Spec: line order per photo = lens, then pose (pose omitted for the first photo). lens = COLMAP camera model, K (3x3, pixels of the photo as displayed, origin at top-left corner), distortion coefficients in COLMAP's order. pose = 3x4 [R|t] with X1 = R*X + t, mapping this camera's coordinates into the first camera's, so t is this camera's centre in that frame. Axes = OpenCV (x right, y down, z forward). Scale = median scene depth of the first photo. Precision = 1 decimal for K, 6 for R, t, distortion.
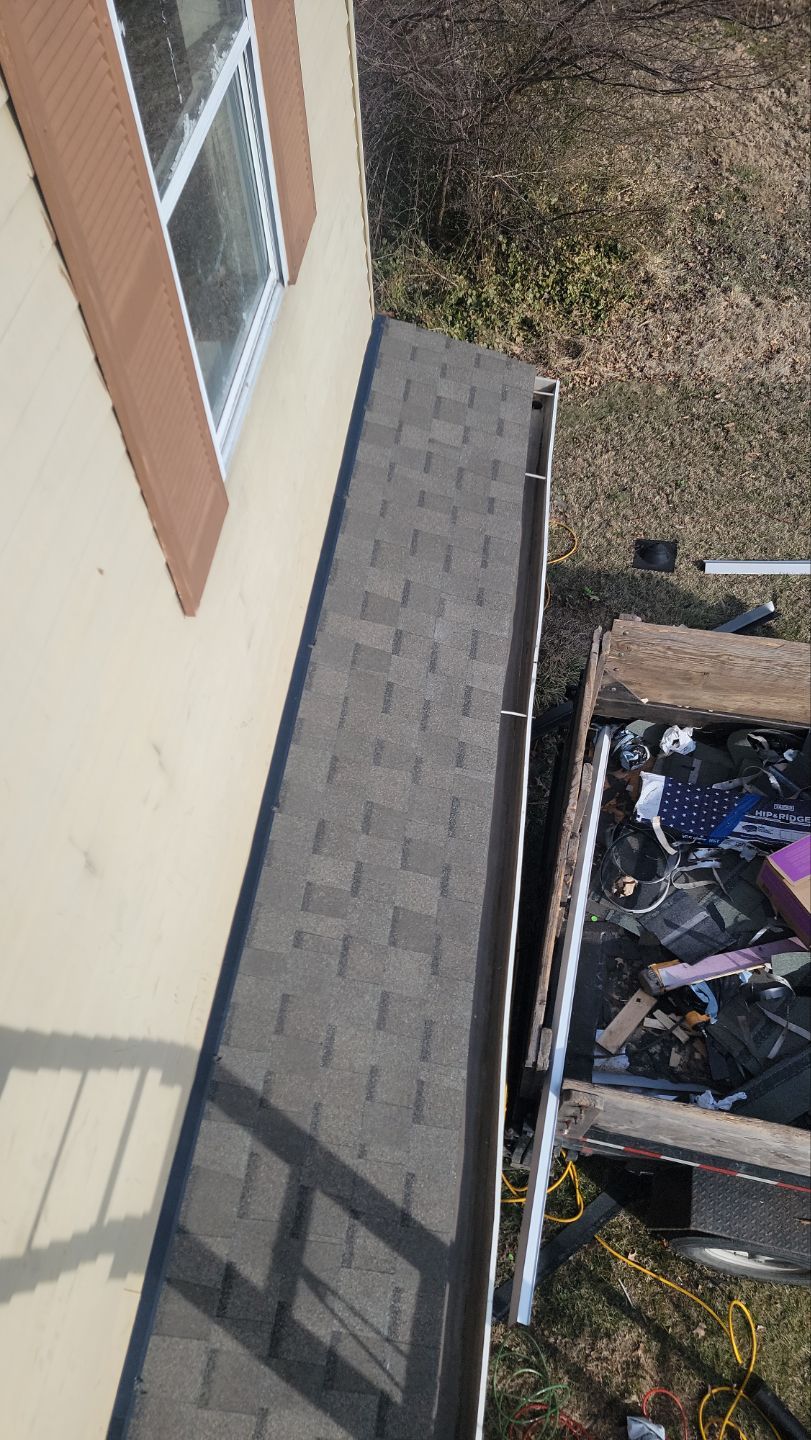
lens RADIAL K [[1005.8, 0, 407.1], [0, 1005.8, 710.3], [0, 0, 1]] dist [0.110379, -0.101024]
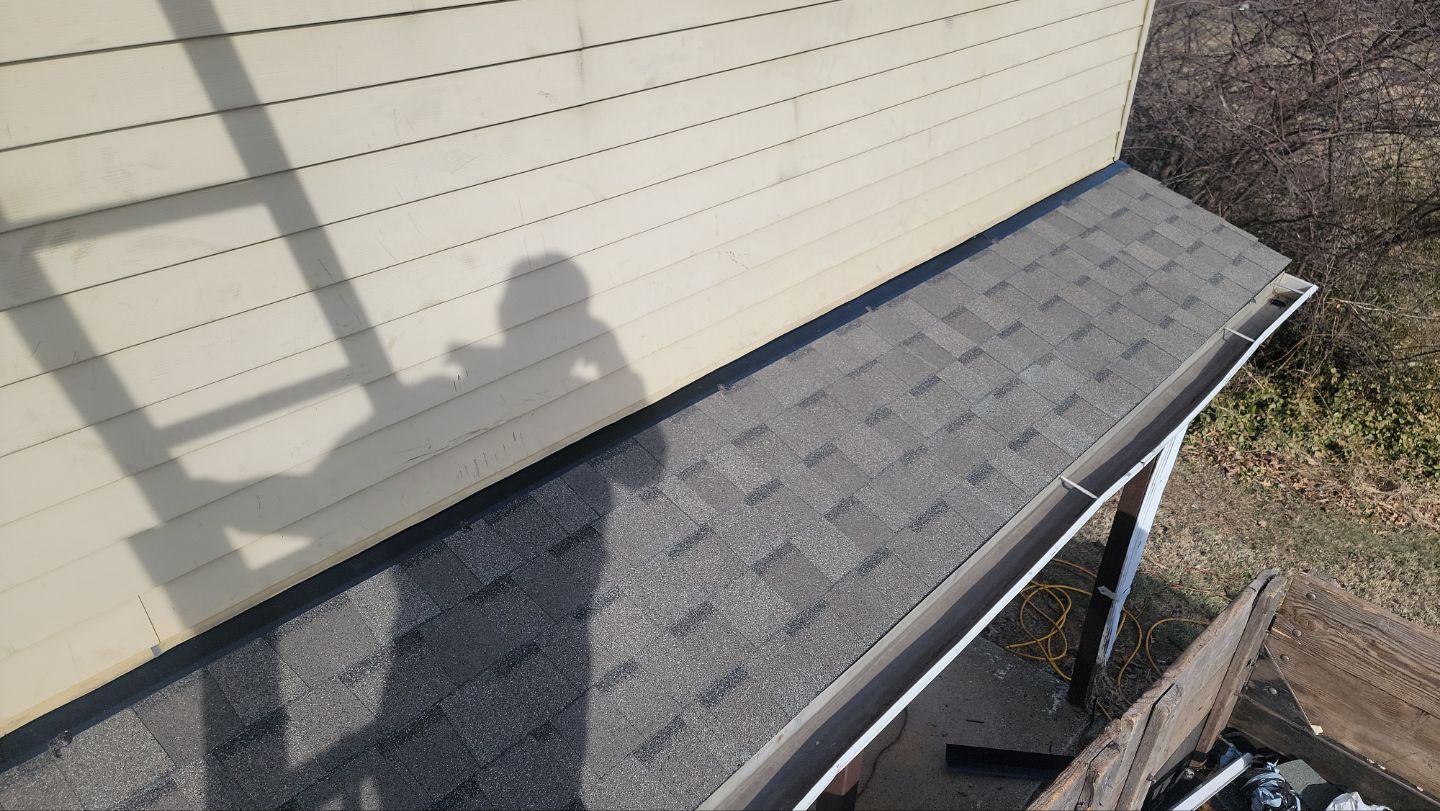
lens RADIAL K [[1013.6, 0, 749.4], [0, 1013.6, 402.6], [0, 0, 1]] dist [0.093381, -0.087476]
pose [[0.834071, 0.327371, -0.444021, 0.160592], [-0.487159, 0.814760, -0.314392, 0.226084], [0.258847, 0.478534, 0.839049, 0.217879]]
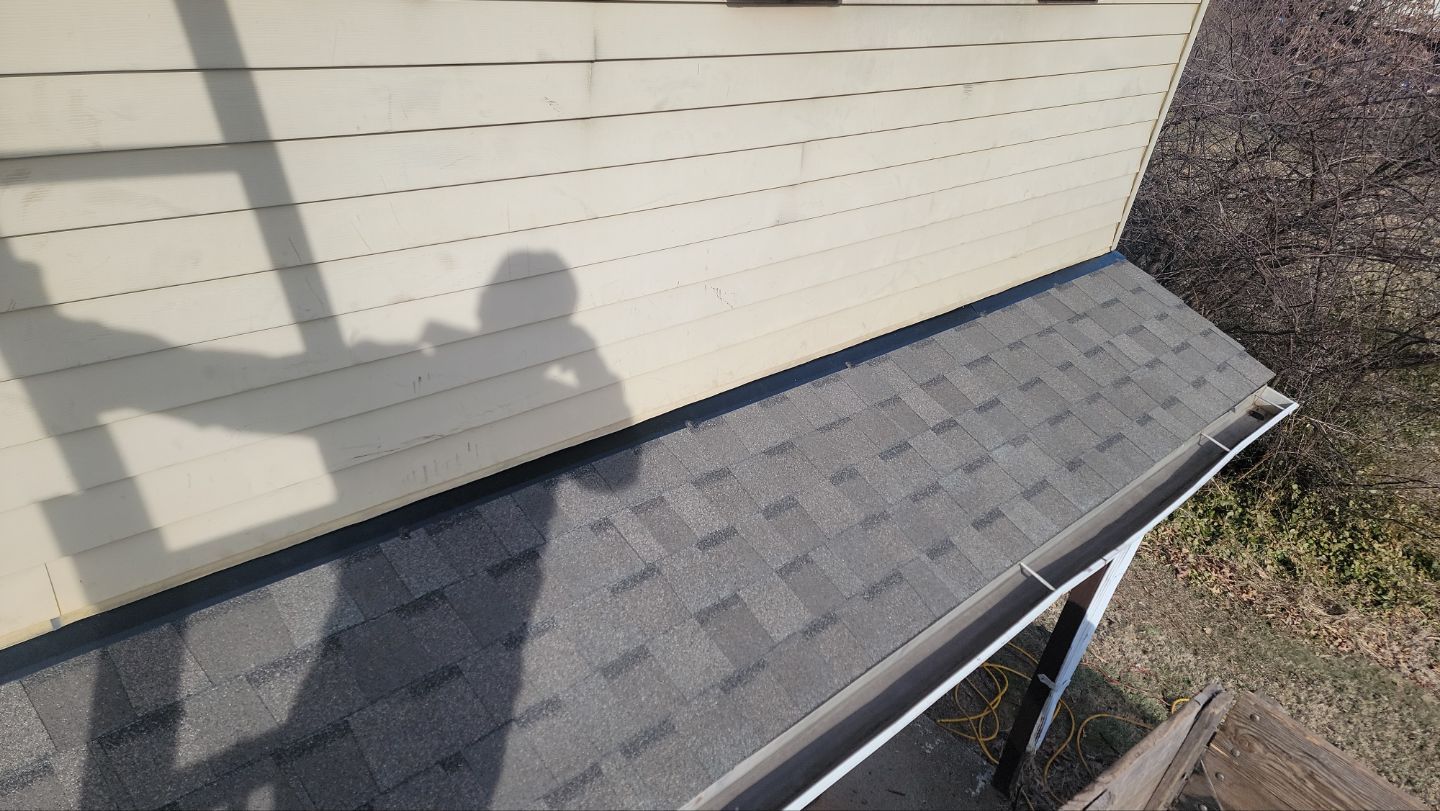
lens RADIAL K [[1005.8, 0, 726.2], [0, 1005.8, 415.7], [0, 0, 1]] dist [0.110379, -0.101024]
pose [[0.786409, 0.431622, -0.441887, 0.150240], [-0.591261, 0.733051, -0.336222, 0.218250], [0.178805, 0.525679, 0.831679, 0.229480]]
